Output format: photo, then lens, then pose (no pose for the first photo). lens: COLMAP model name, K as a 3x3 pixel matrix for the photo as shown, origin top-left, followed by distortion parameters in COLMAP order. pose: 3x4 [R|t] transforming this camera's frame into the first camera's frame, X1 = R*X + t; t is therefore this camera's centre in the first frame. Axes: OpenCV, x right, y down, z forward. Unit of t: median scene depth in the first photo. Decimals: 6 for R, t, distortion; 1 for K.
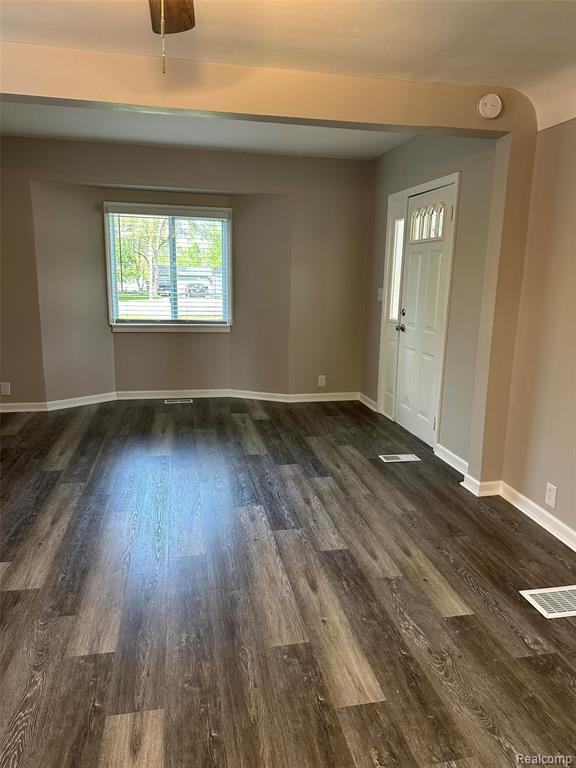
lens RADIAL K [[530.2, 0, 290.6], [0, 530.2, 384.9], [0, 0, 1]] dist [0.101923, -0.114803]
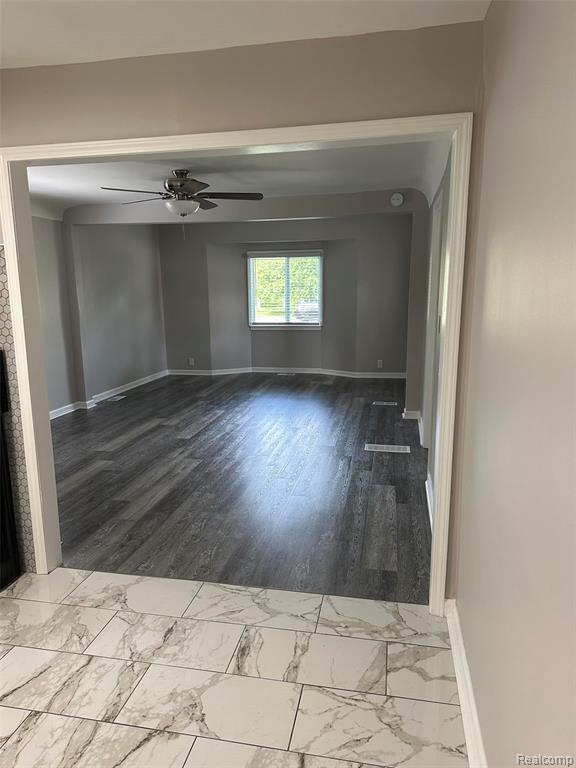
lens RADIAL K [[526.0, 0, 283.9], [0, 526.0, 388.9], [0, 0, 1]] dist [0.157243, -0.115588]
pose [[0.918208, 0.043018, -0.393756, 0.510625], [-0.050206, 0.998707, -0.007969, 0.111590], [0.392904, 0.027086, 0.919180, -0.552720]]
